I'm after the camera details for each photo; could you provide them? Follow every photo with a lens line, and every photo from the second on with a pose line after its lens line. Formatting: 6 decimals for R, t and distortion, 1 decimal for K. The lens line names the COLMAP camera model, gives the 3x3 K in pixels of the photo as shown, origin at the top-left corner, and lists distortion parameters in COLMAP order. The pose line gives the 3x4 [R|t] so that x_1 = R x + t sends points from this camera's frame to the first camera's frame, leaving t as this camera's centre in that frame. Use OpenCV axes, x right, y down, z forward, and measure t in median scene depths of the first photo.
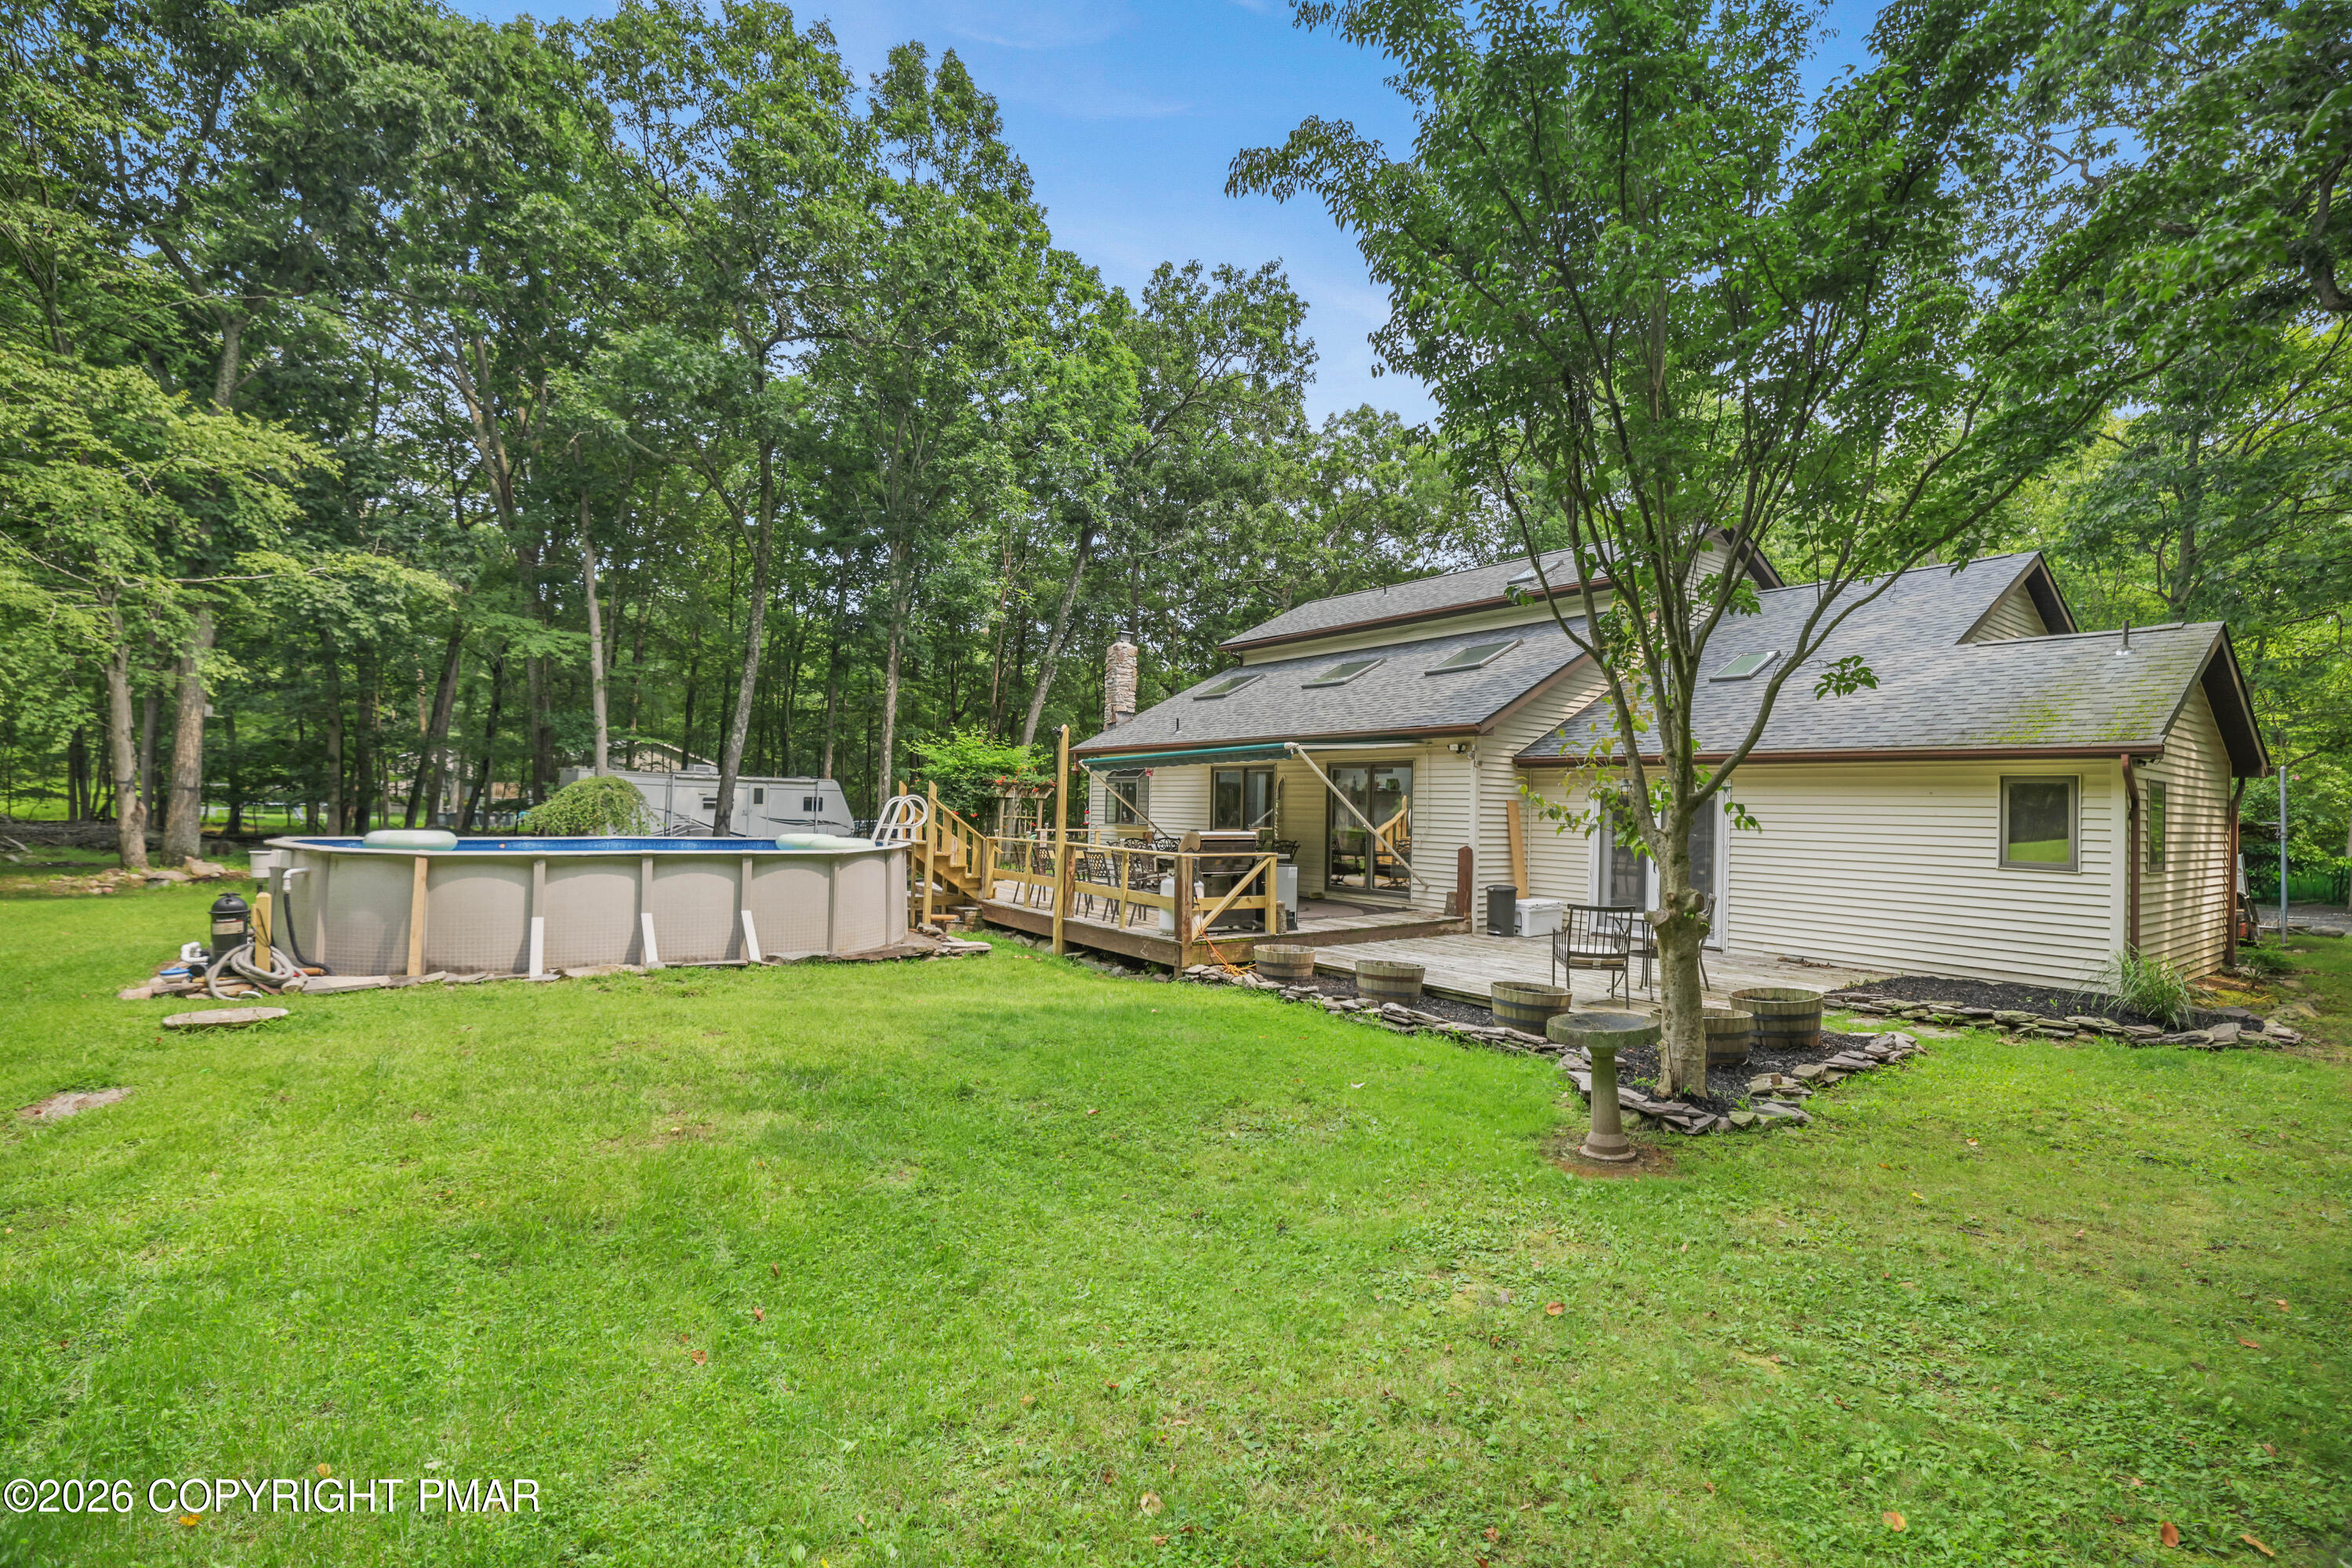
lens RADIAL K [[1001.5, 0, 1179.5], [0, 1001.5, 772.4], [0, 0, 1]] dist [-0.032178, 0.000550]
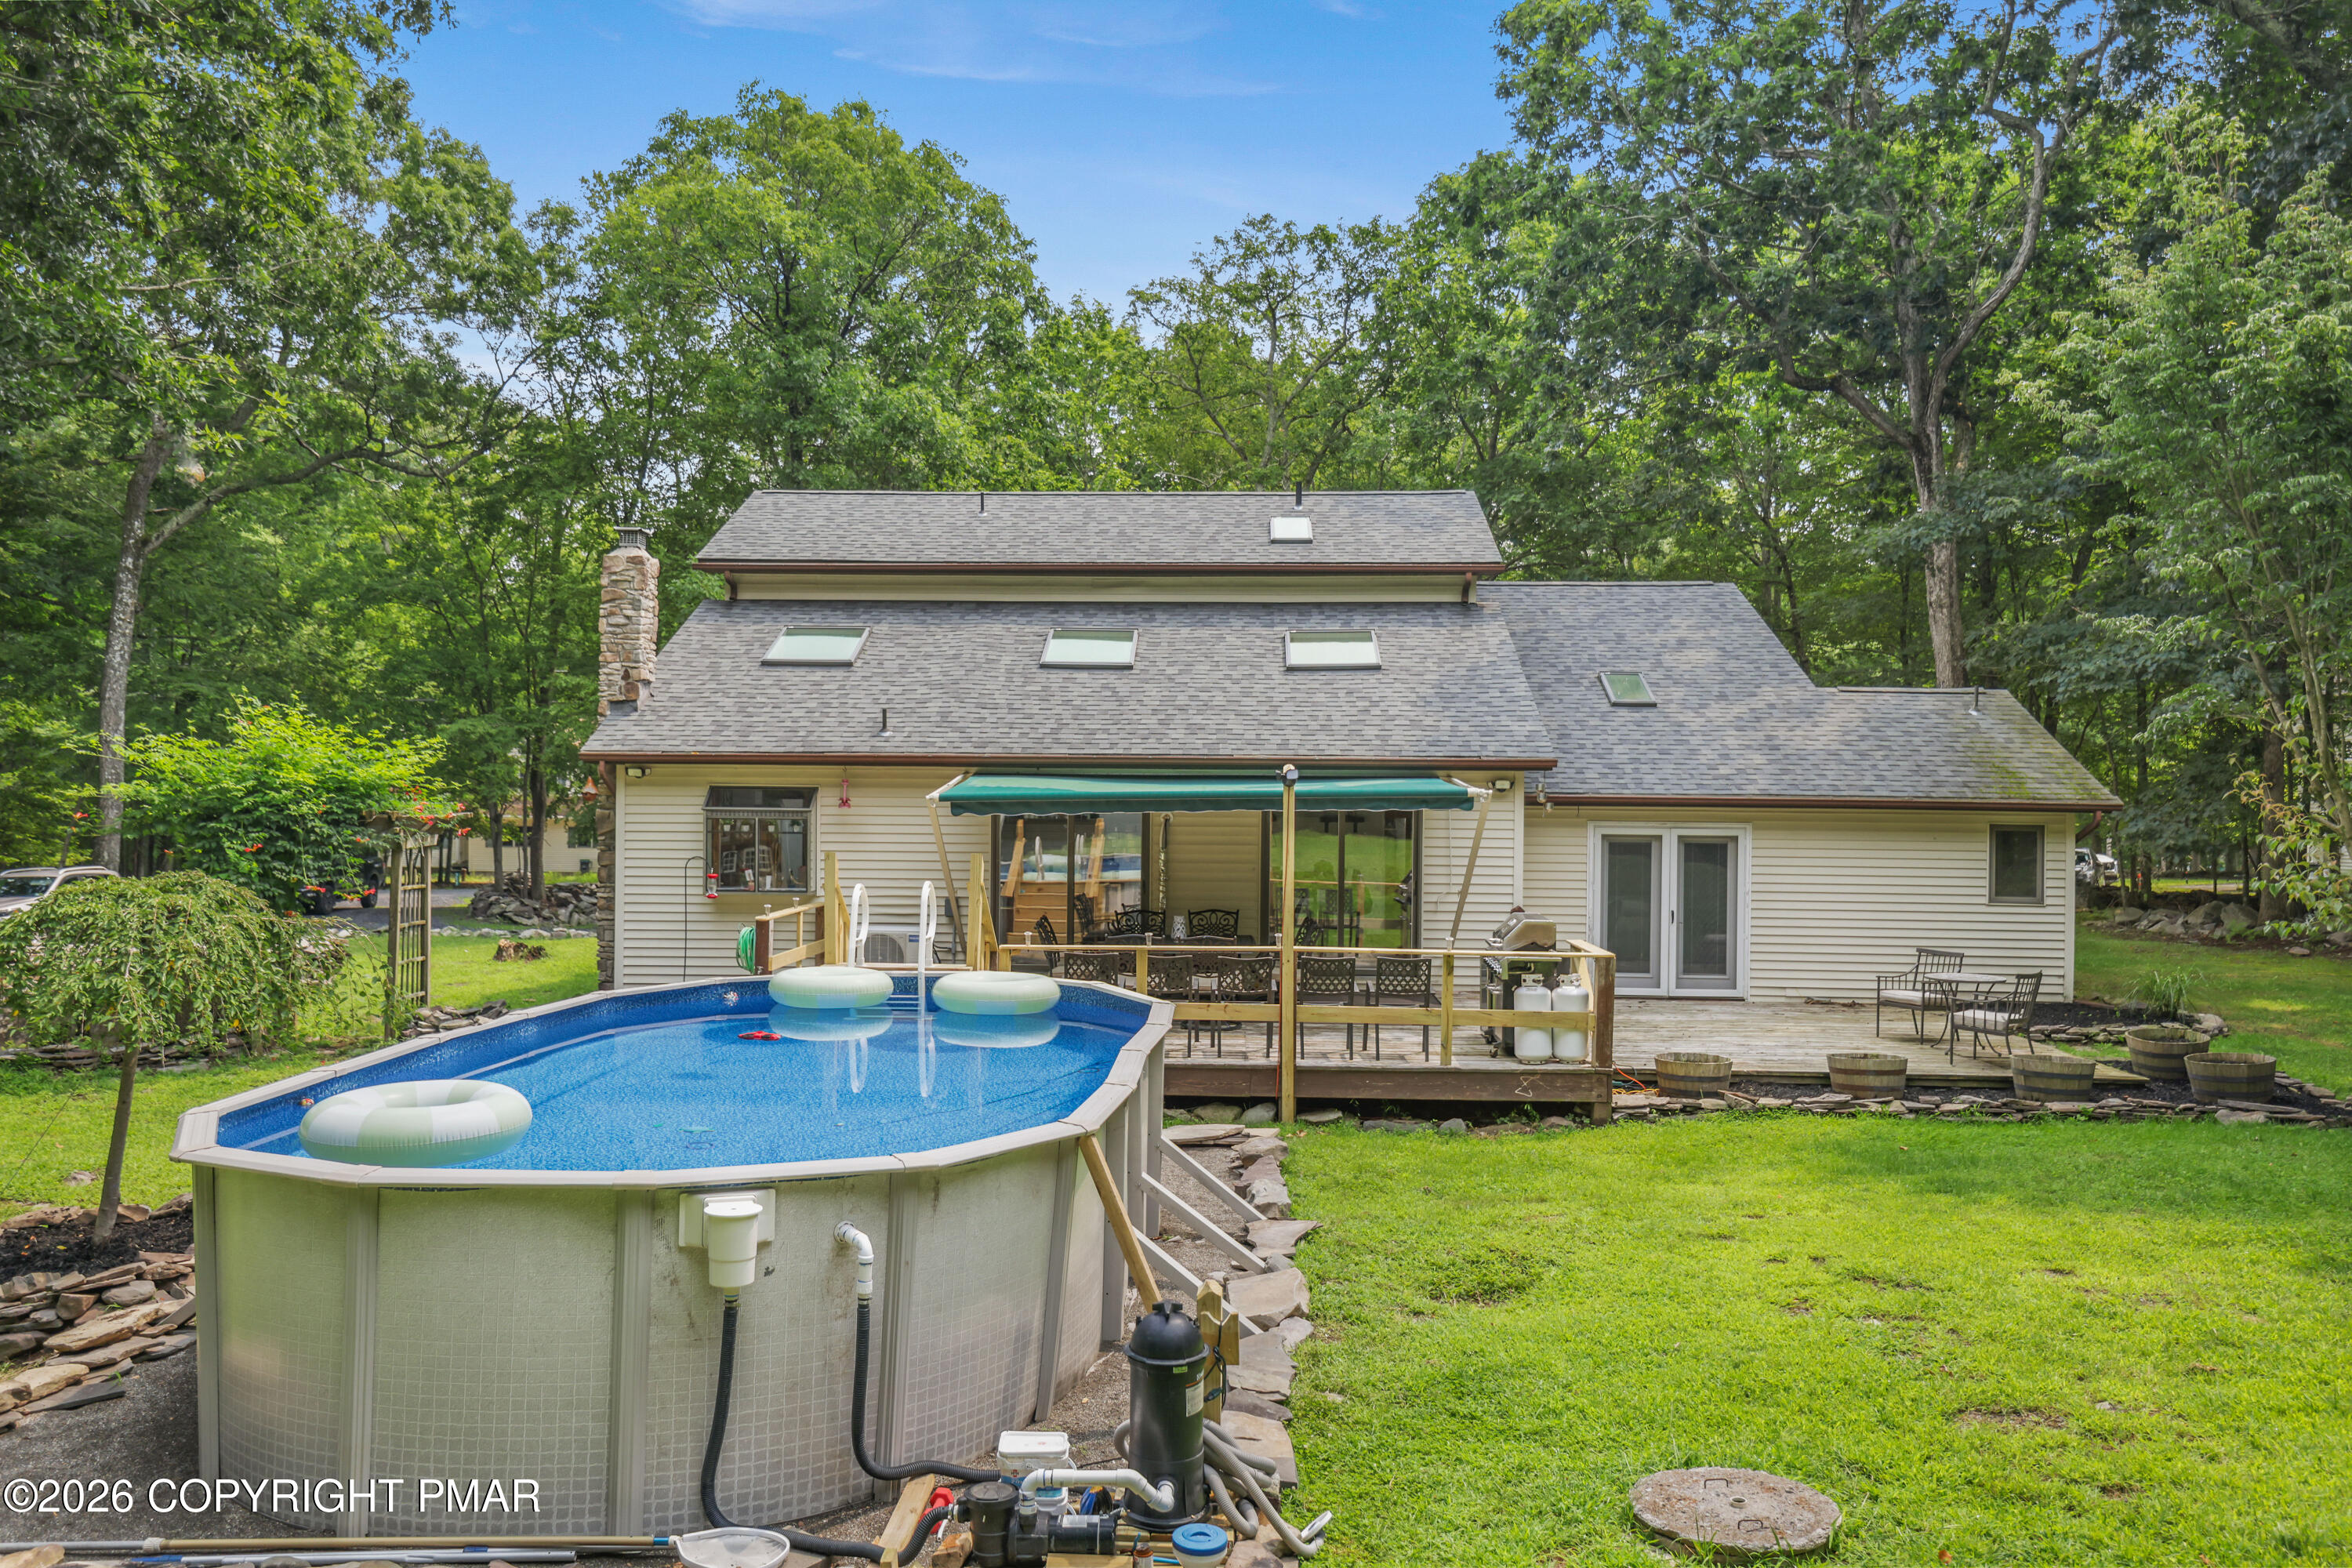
lens RADIAL K [[1693.6, 0, 1176.0], [0, 1693.6, 784.0], [0, 0, 1]] dist [-0.010583, -0.001001]
pose [[0.610926, -0.015169, 0.791543, -0.638211], [-0.020012, 0.999201, 0.034594, -0.045490], [-0.791435, -0.036974, 0.610134, 0.246890]]
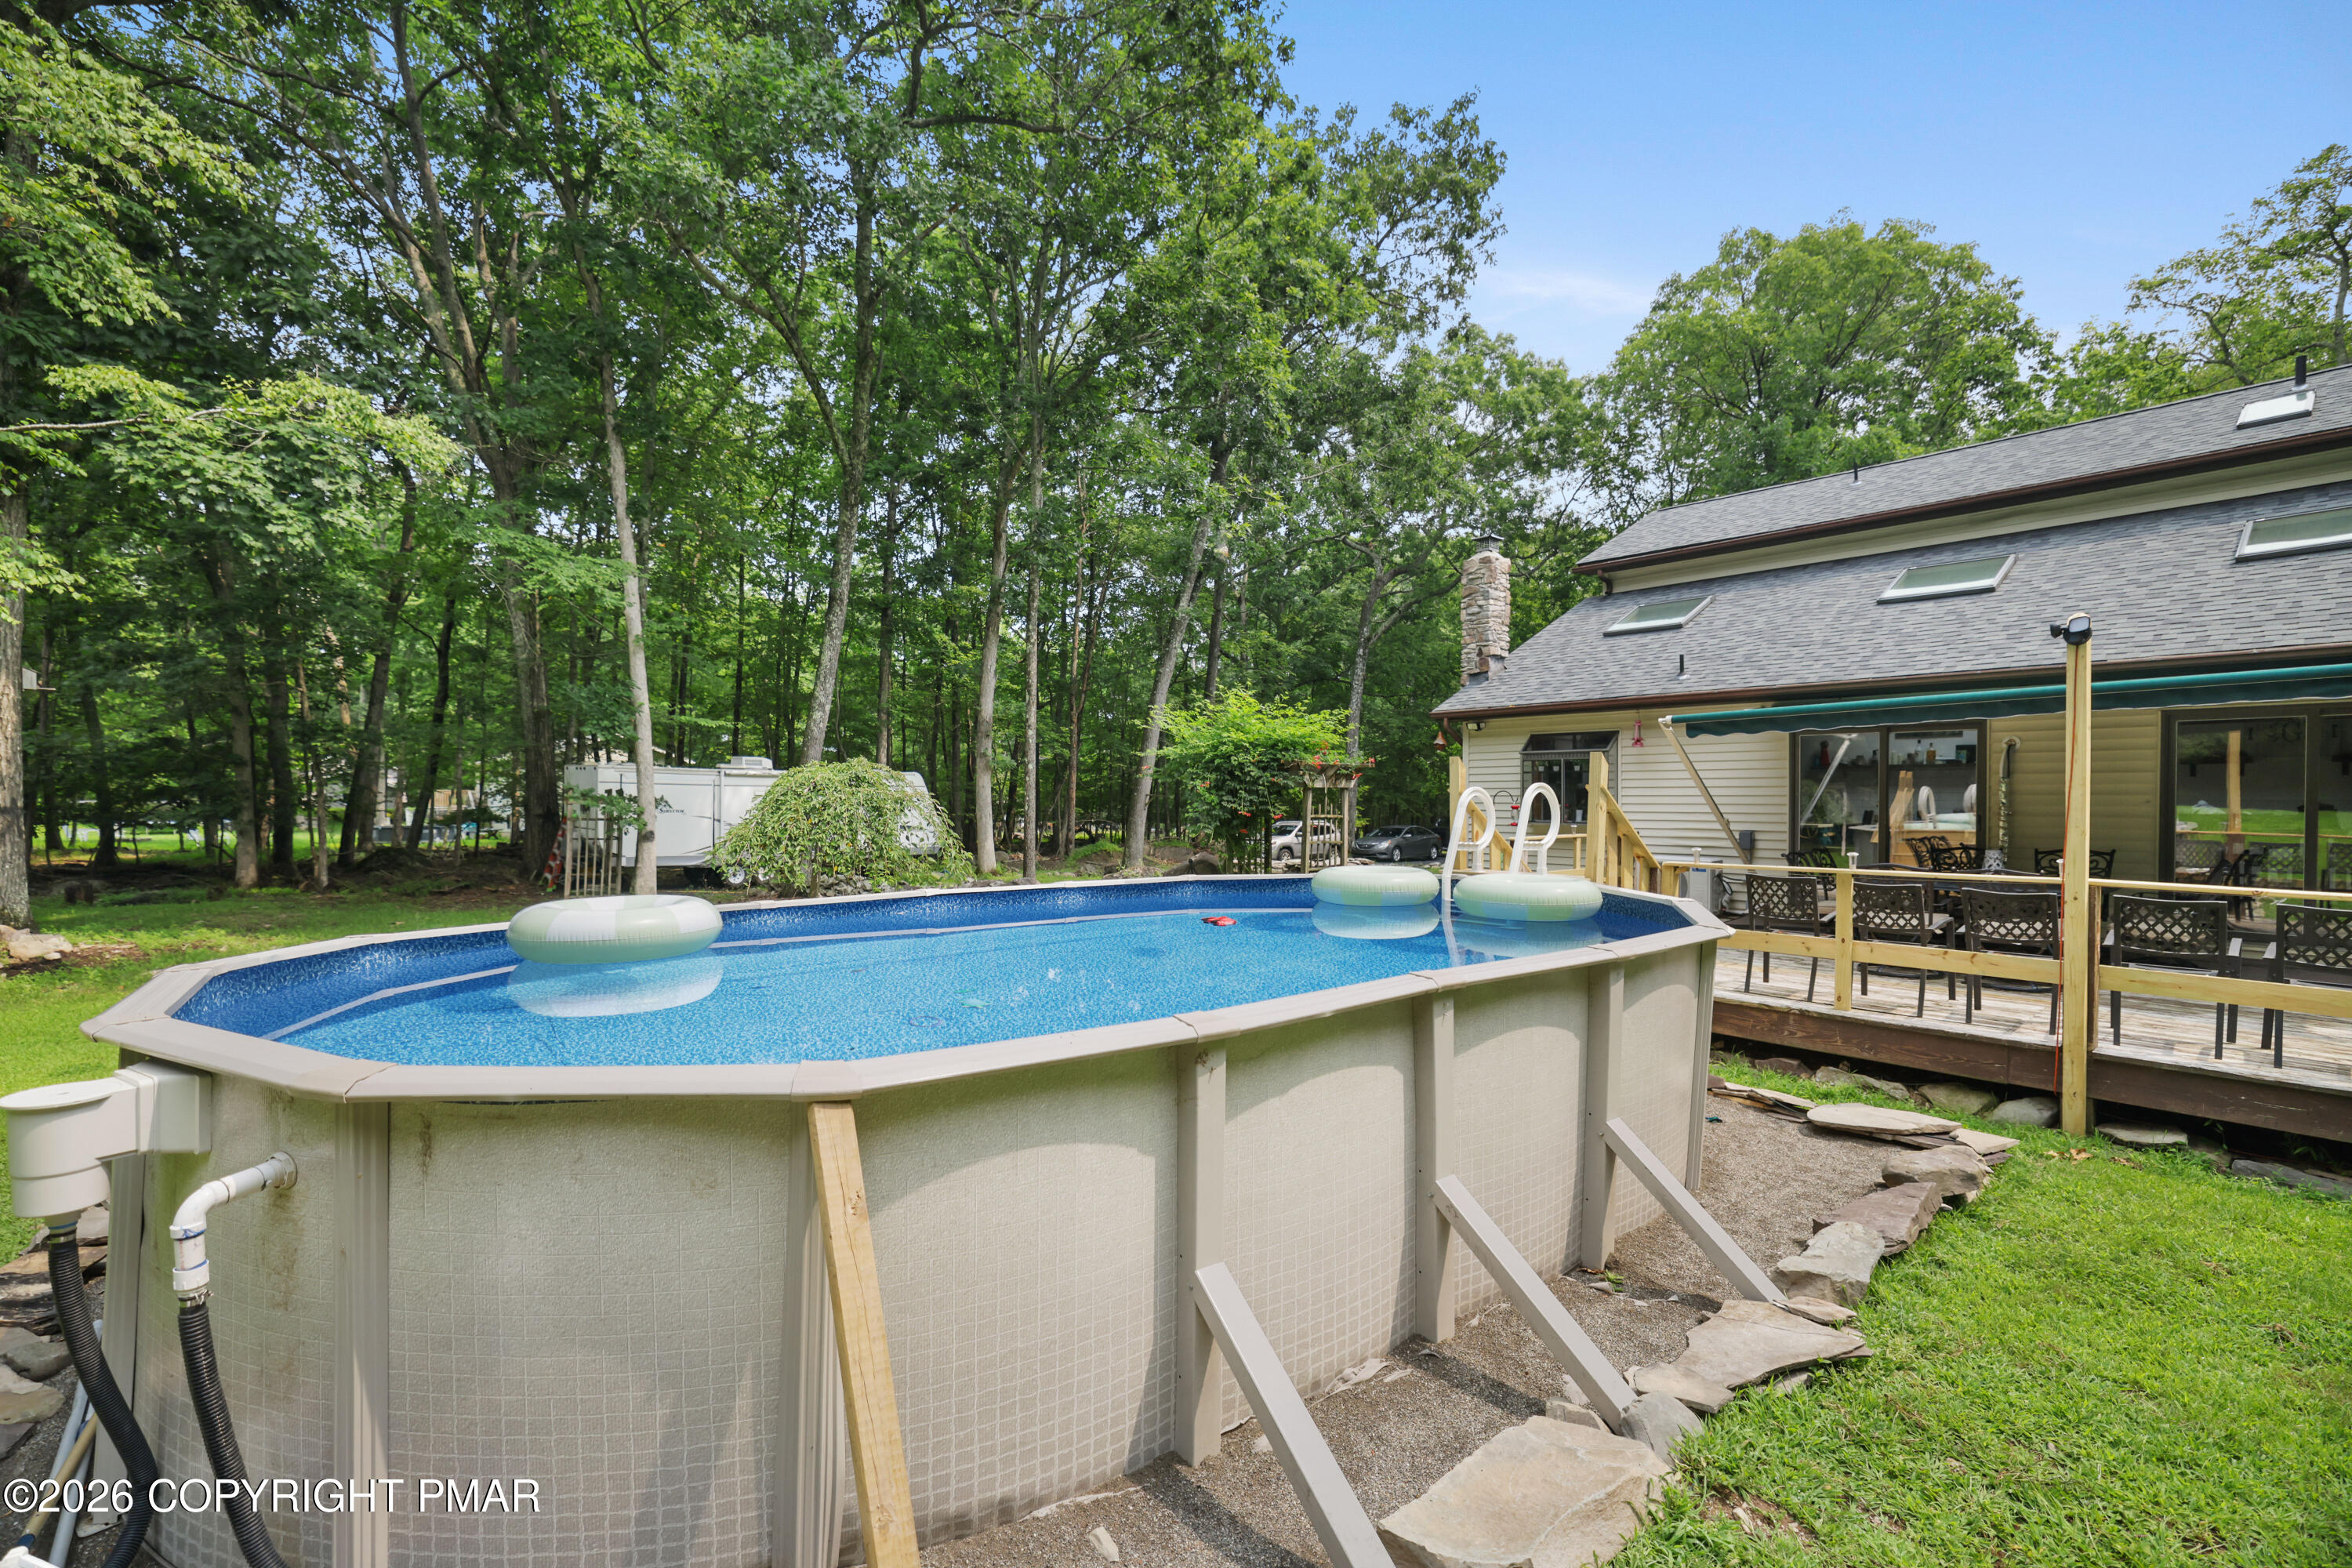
lens RADIAL K [[1008.0, 0, 1165.2], [0, 1008.0, 803.6], [0, 0, 1]] dist [-0.040784, 0.011390]
pose [[0.998474, -0.025761, 0.048840, -0.334735], [0.023742, 0.998857, 0.041483, 0.005052], [-0.049853, -0.040260, 0.997945, 0.367265]]
